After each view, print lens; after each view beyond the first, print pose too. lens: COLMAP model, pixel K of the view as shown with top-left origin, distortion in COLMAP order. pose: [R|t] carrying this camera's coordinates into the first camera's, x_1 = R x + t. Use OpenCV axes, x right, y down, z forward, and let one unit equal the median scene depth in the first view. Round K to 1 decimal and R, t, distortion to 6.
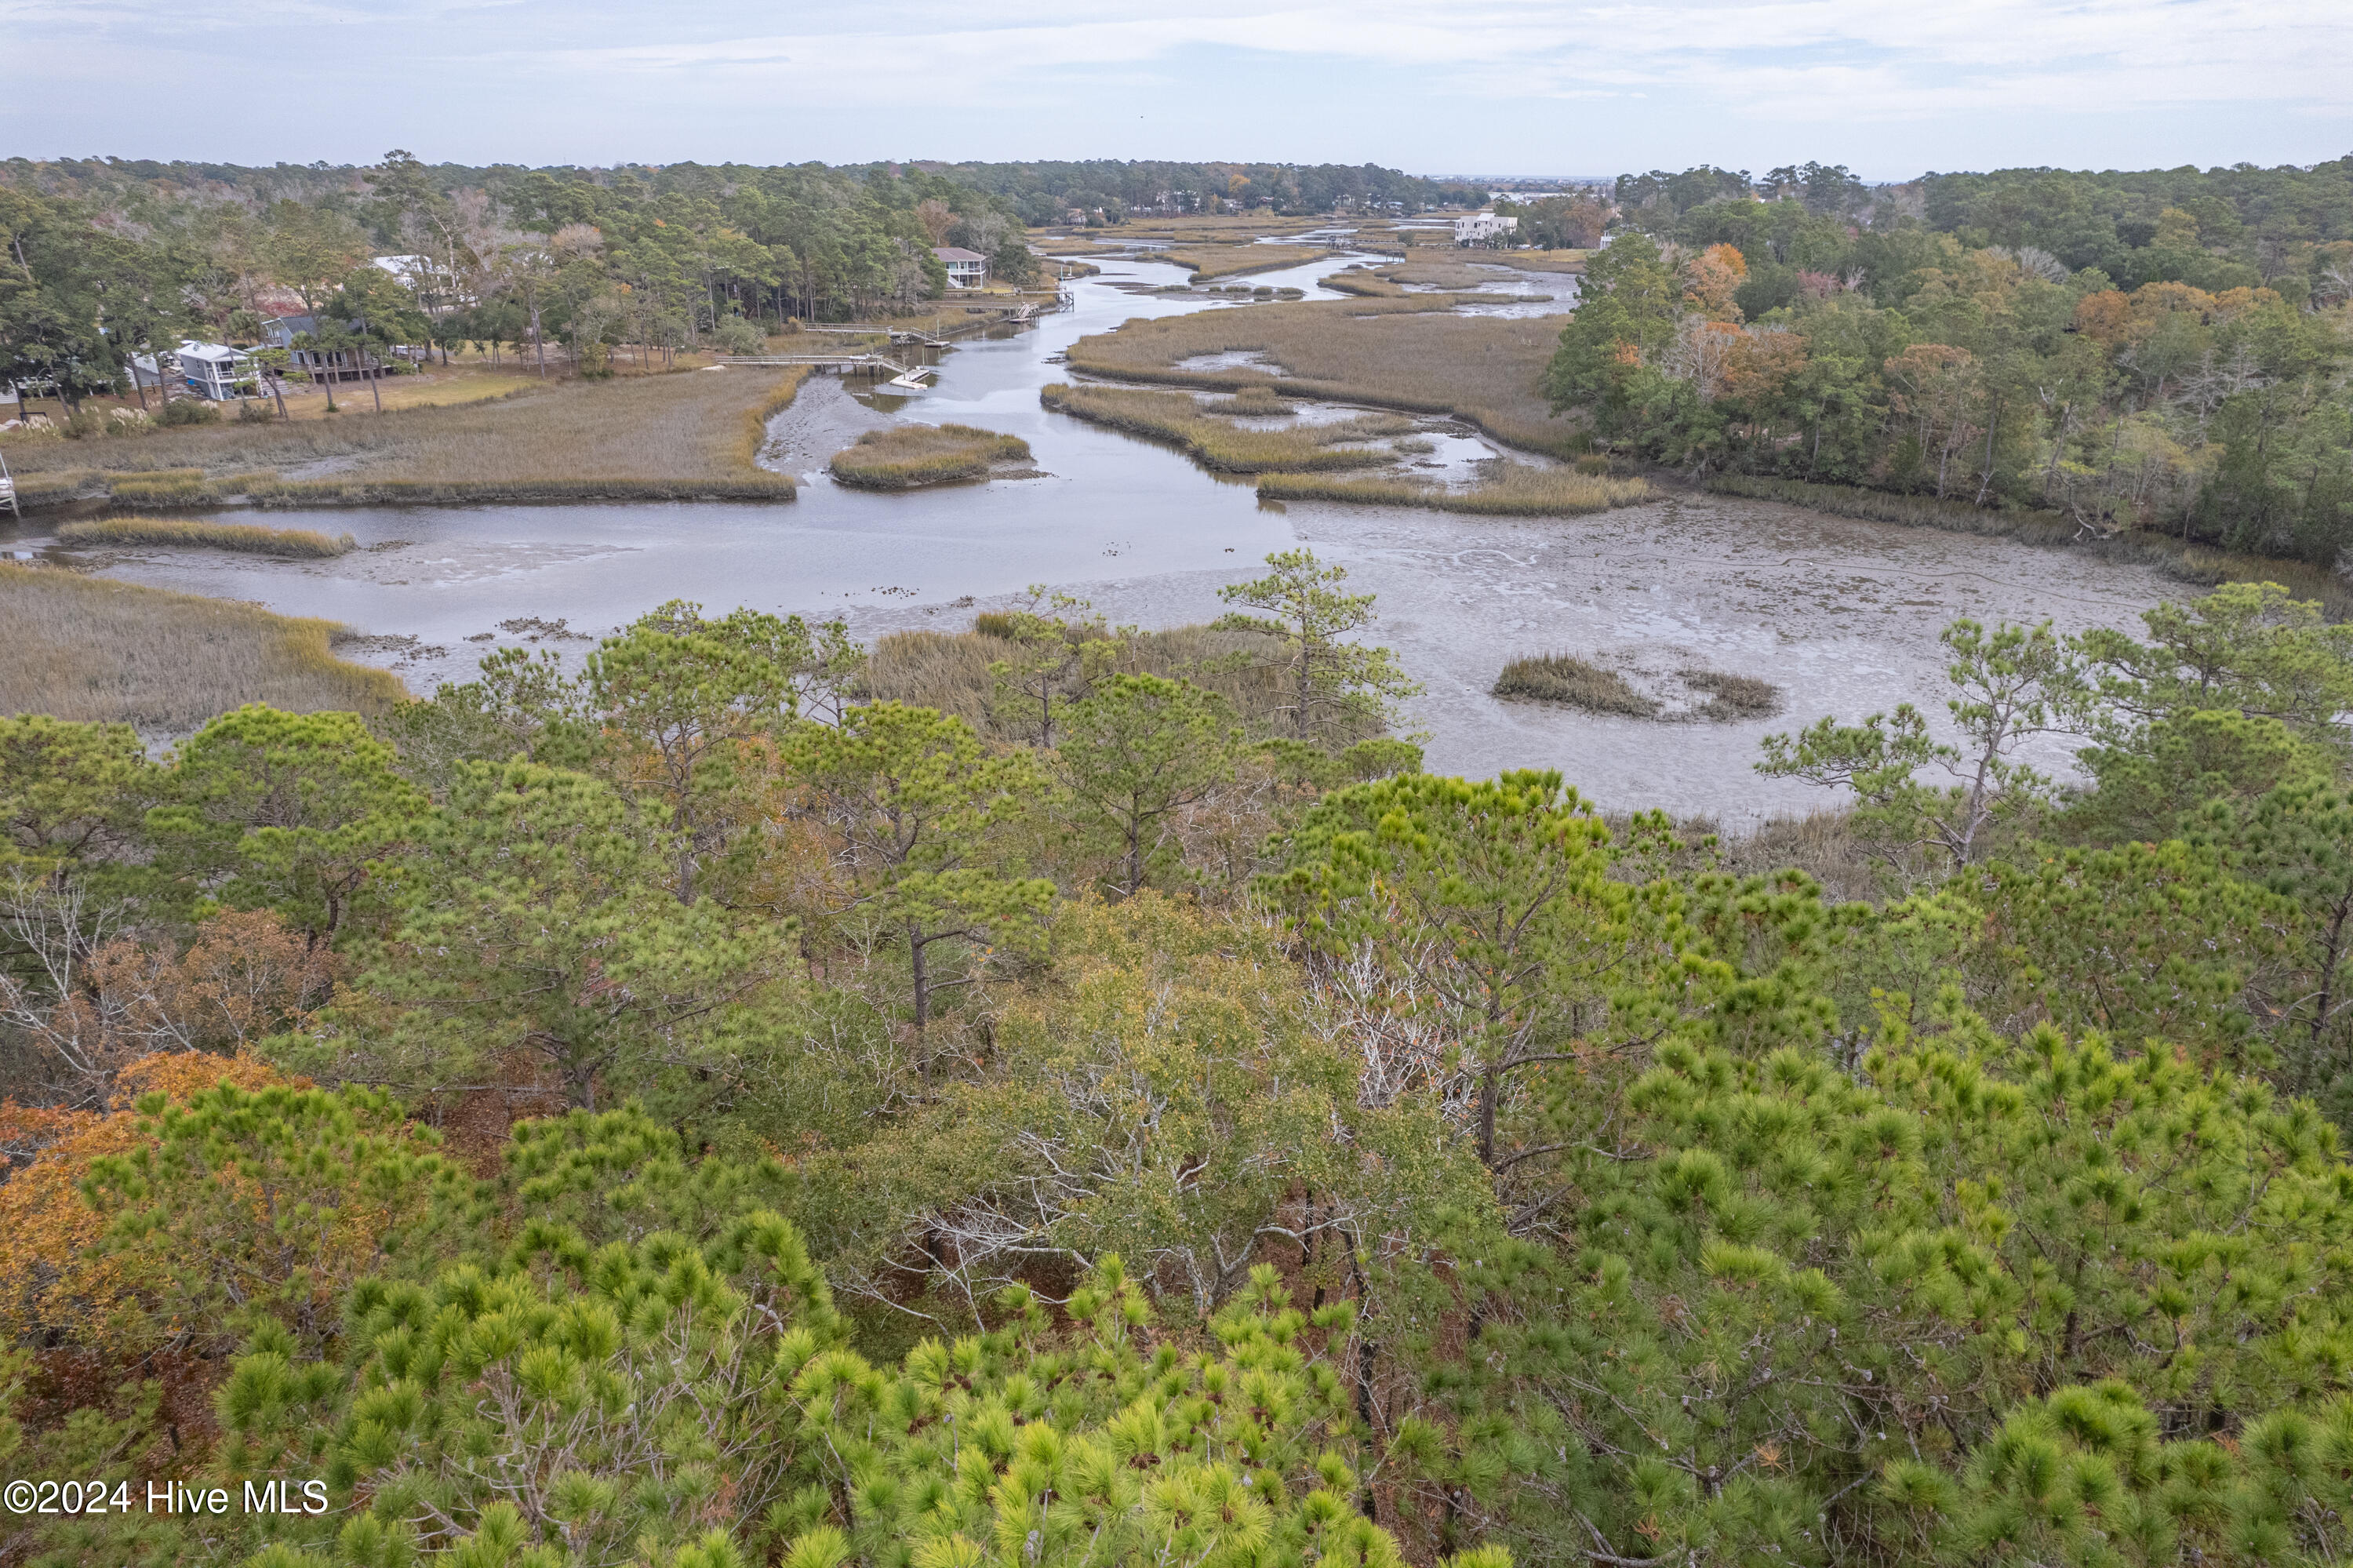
lens RADIAL K [[1494.3, 0, 1195.5], [0, 1494.3, 789.2], [0, 0, 1]] dist [-0.063698, 0.059355]
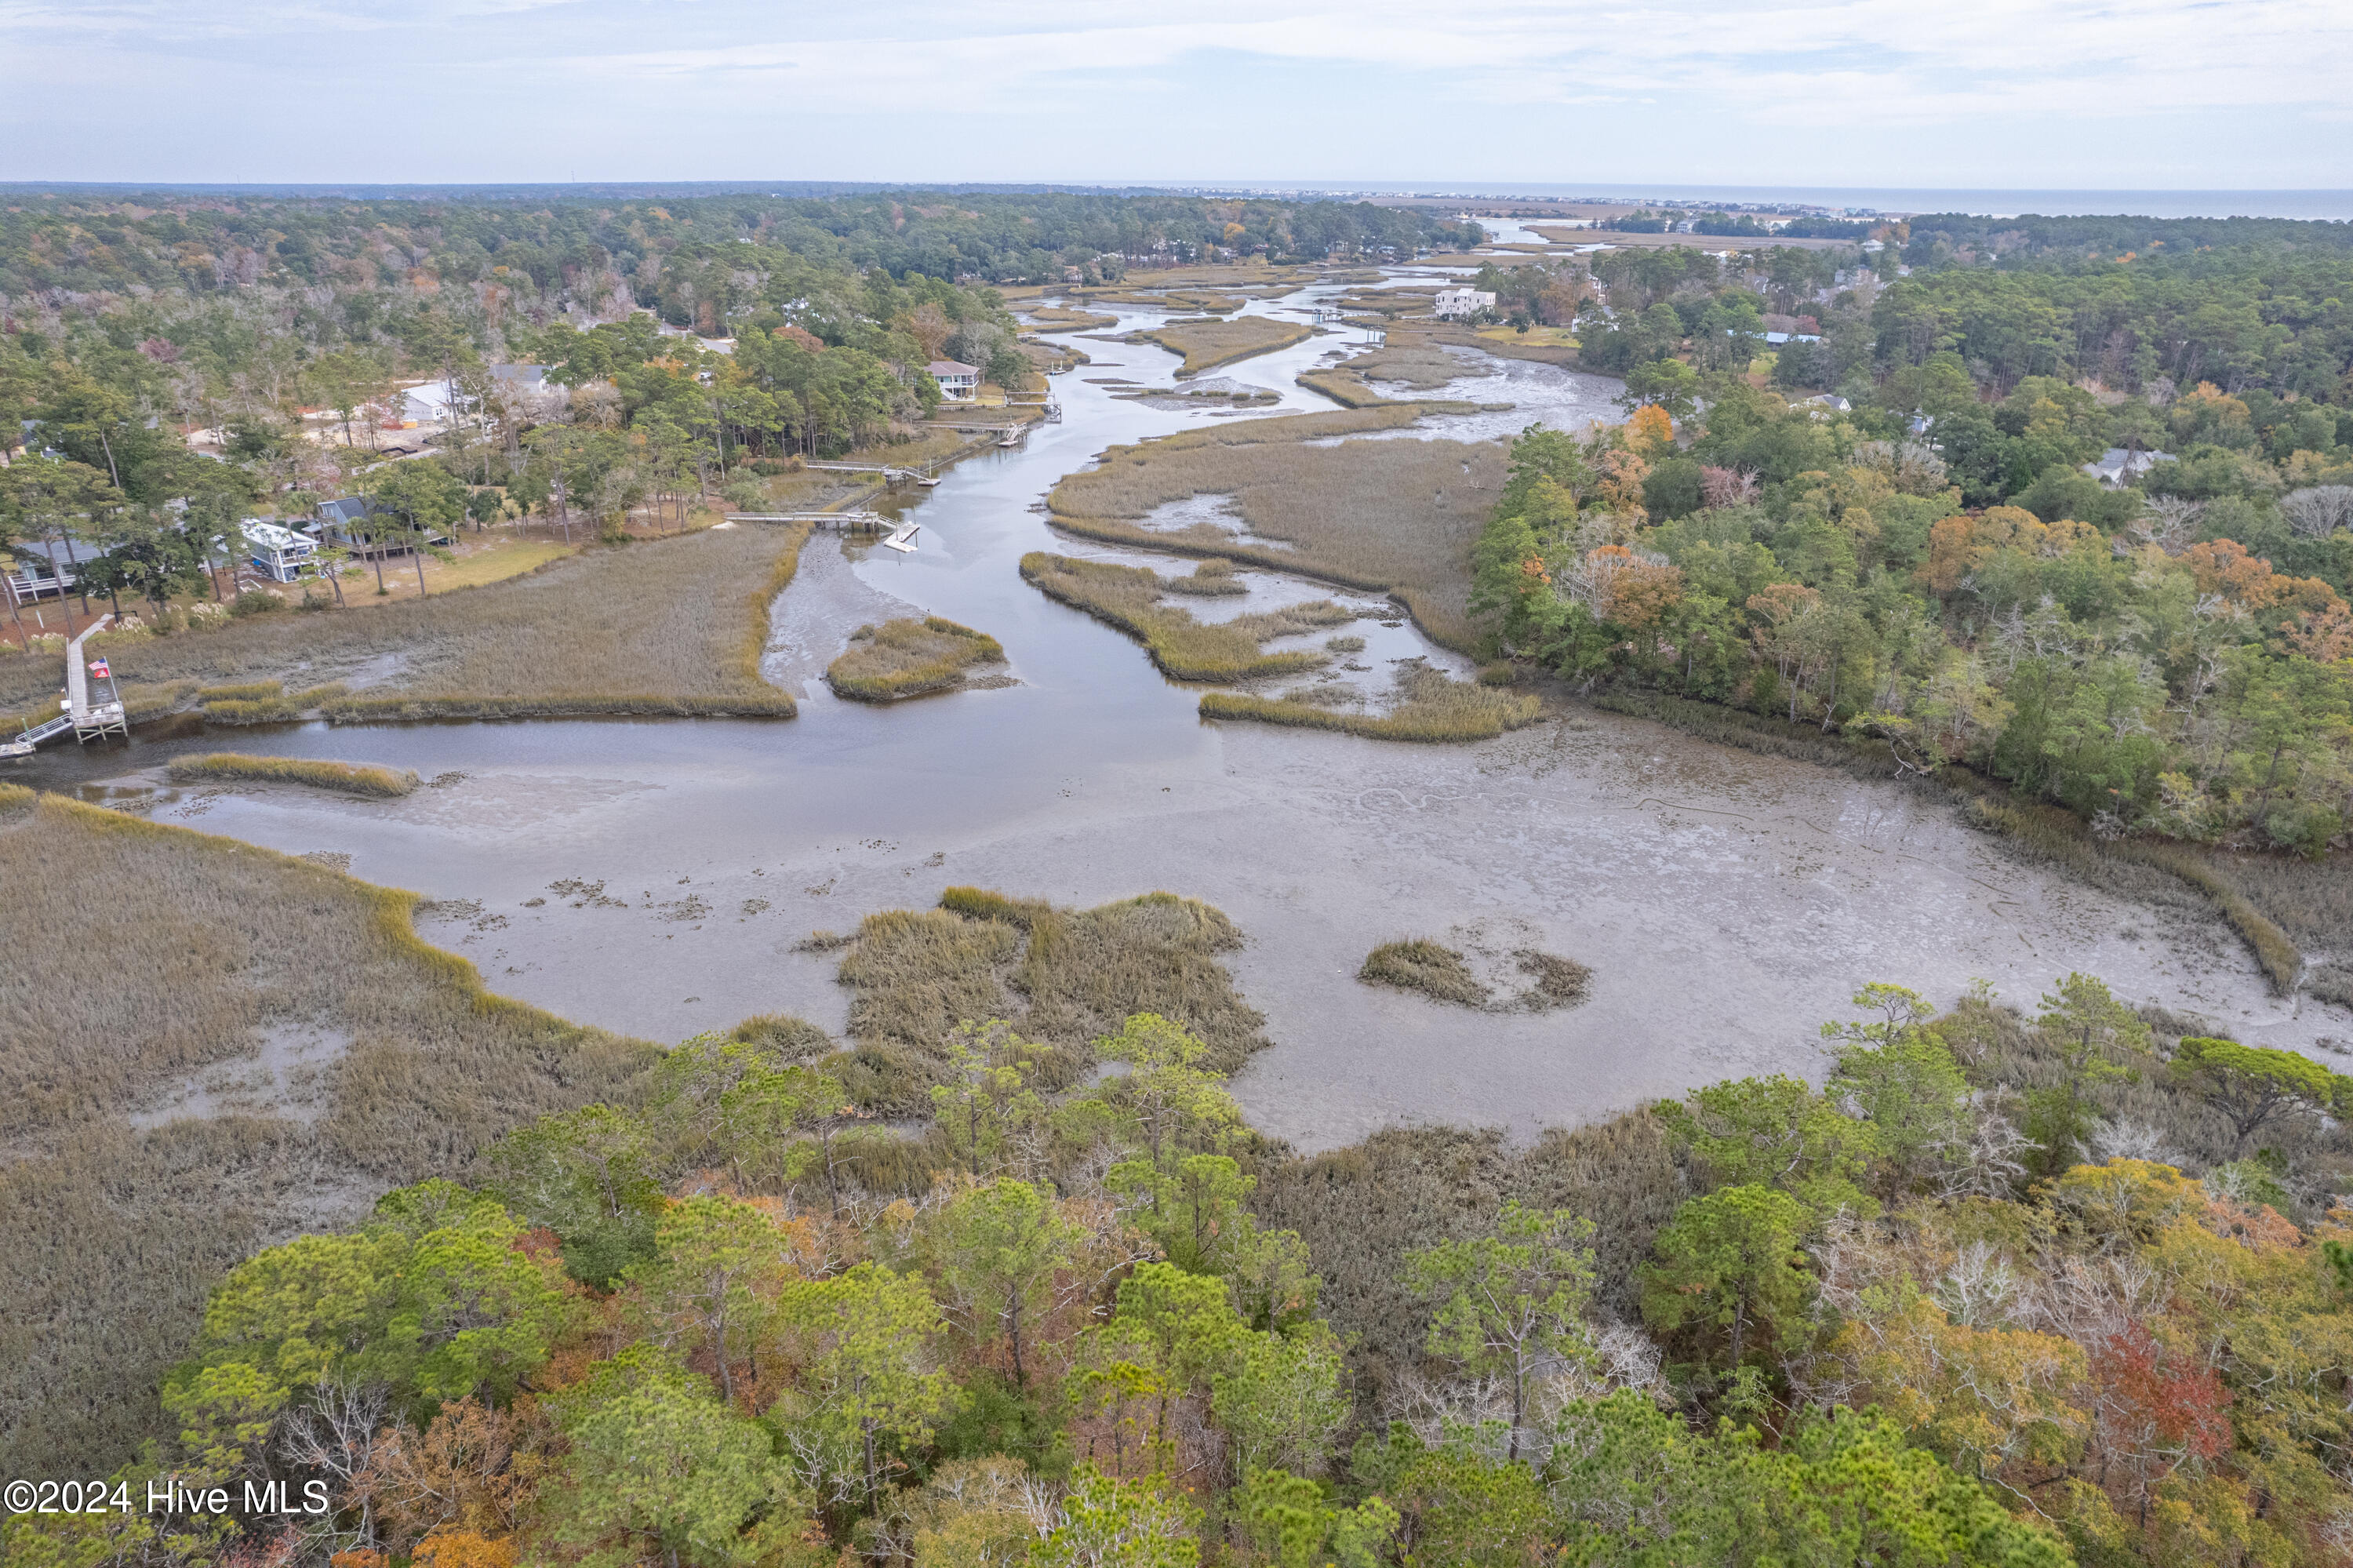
lens RADIAL K [[1494.3, 0, 1195.5], [0, 1494.3, 789.2], [0, 0, 1]] dist [-0.063698, 0.059355]
pose [[0.999992, 0.002885, -0.002617, 0.036477], [-0.002893, 0.999991, -0.002984, -0.116288], [0.002608, 0.002992, 0.999992, -0.126735]]
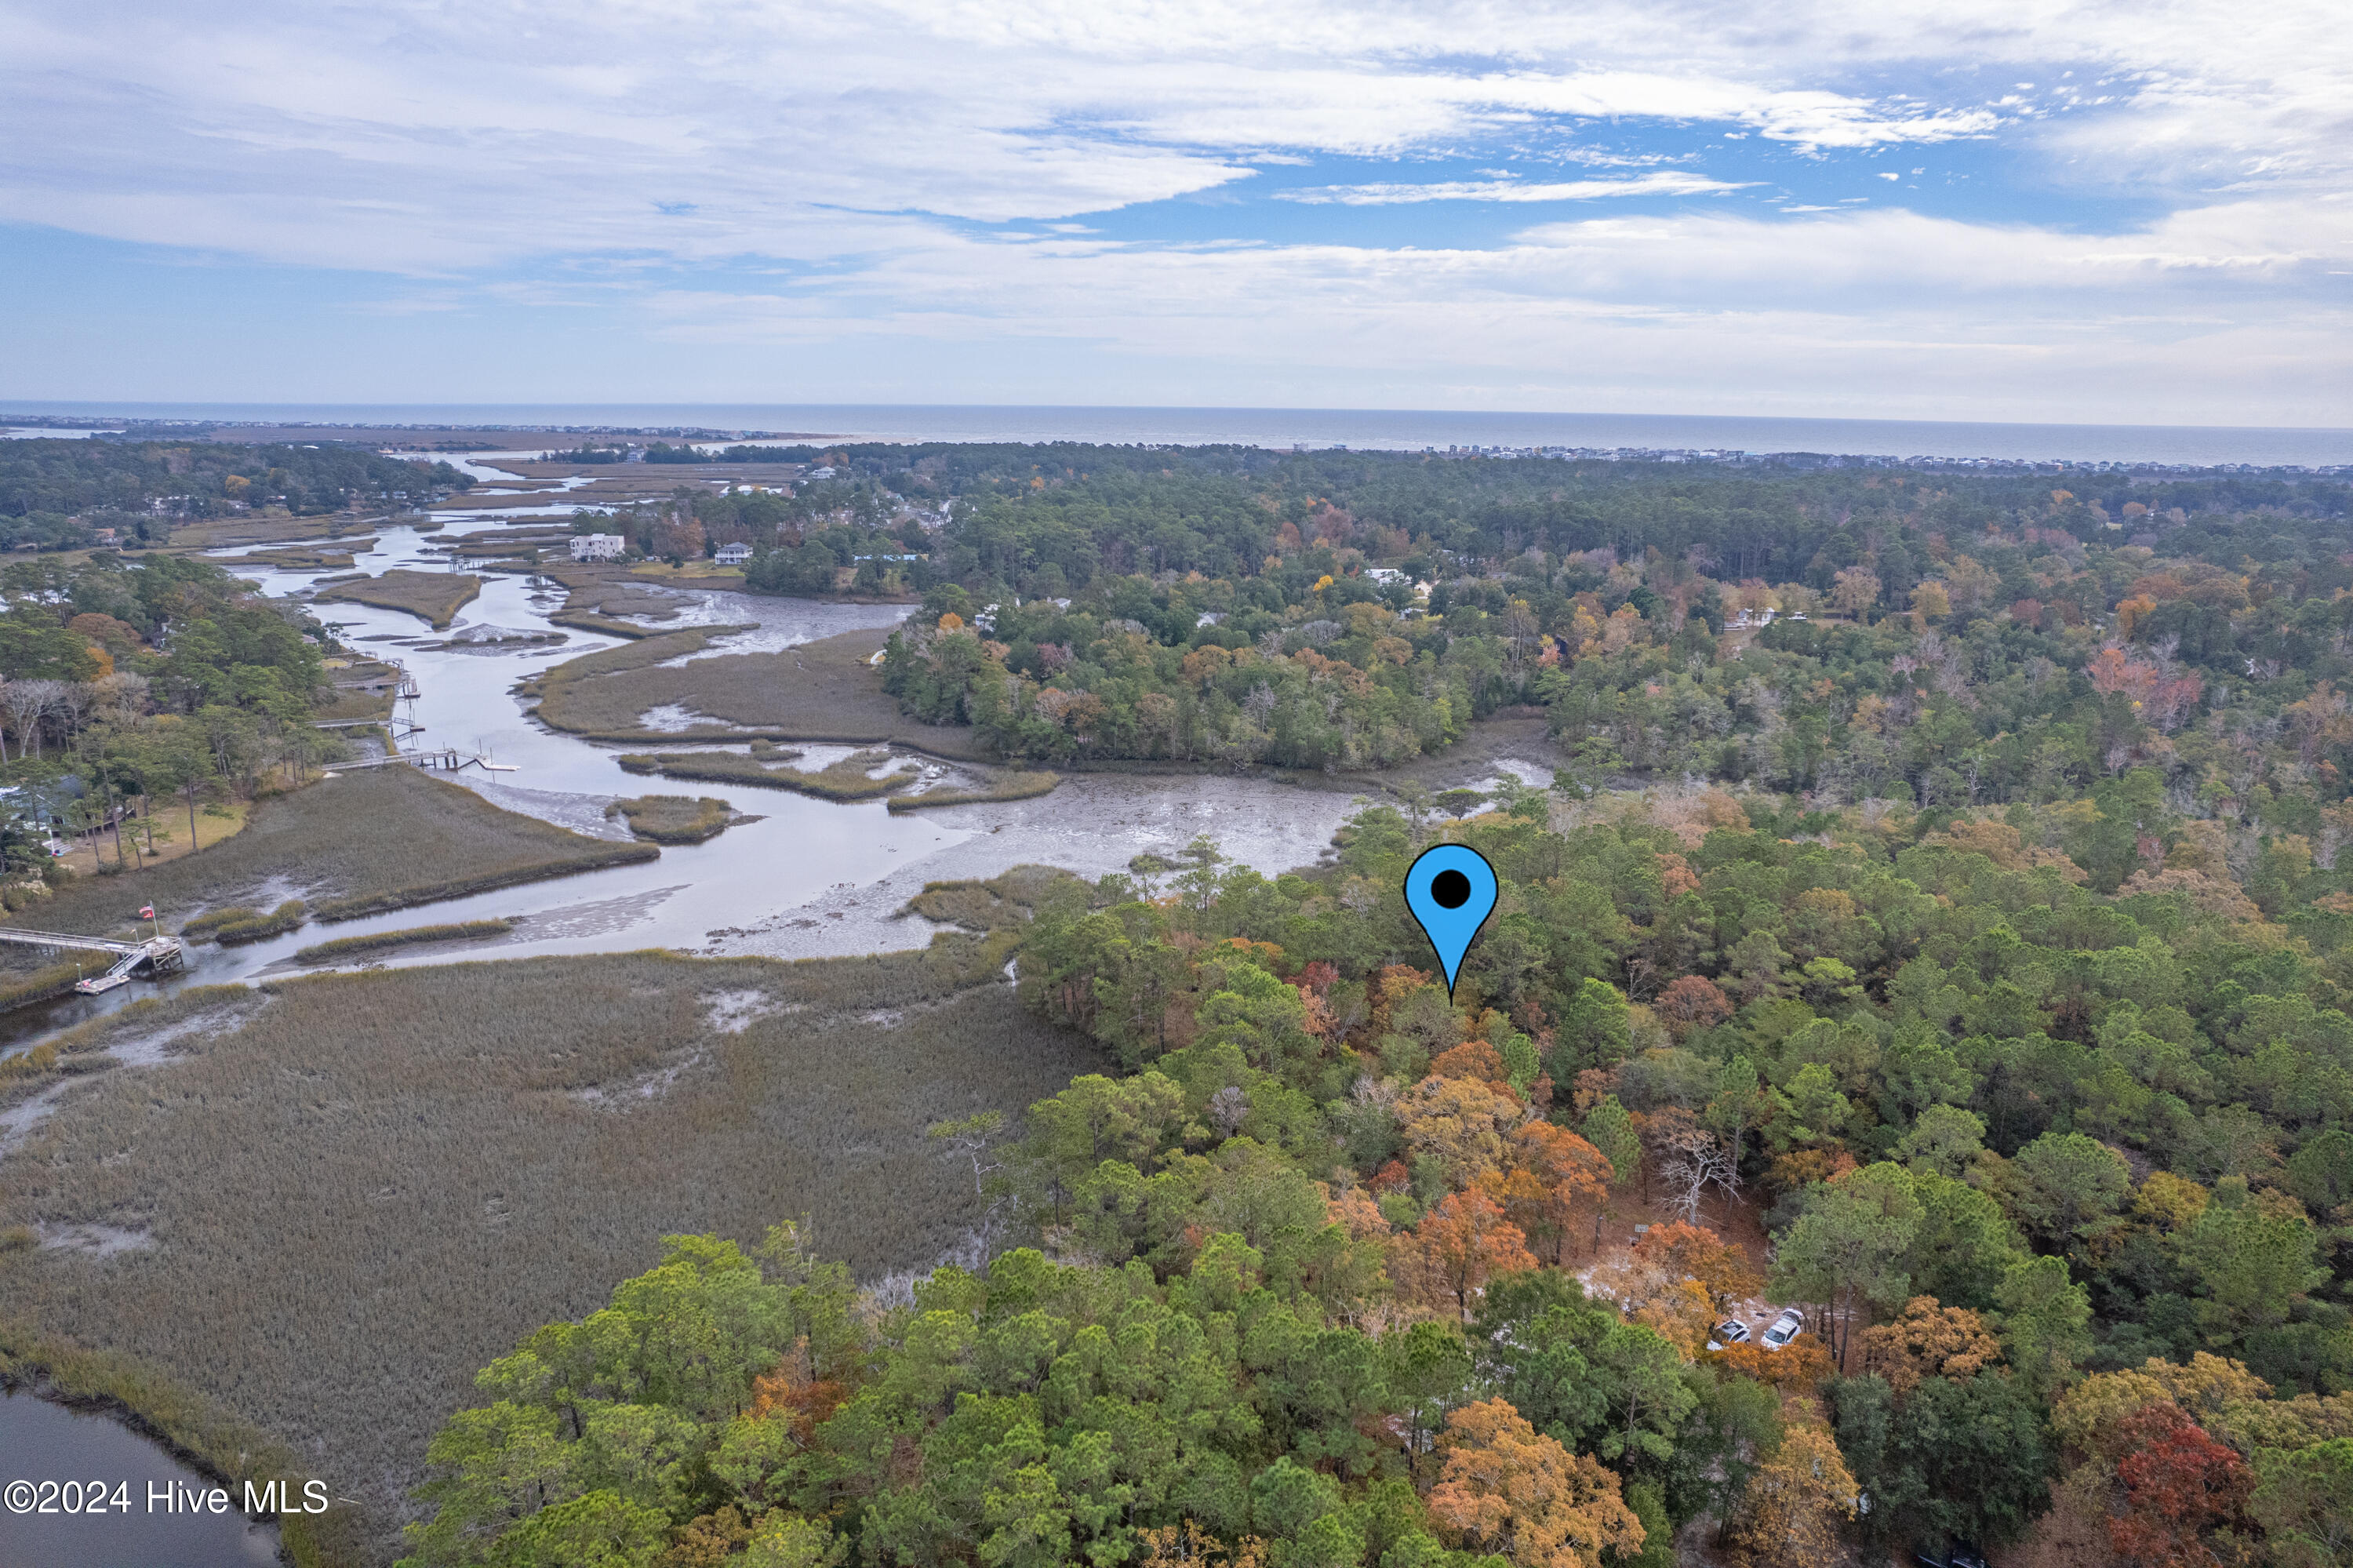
lens RADIAL K [[1494.3, 0, 1195.5], [0, 1494.3, 789.2], [0, 0, 1]] dist [-0.063698, 0.059355]
pose [[0.760663, -0.155850, 0.630160, -0.756459], [0.240565, 0.969310, -0.050658, -0.024400], [-0.602926, 0.190128, 0.774811, -0.647768]]
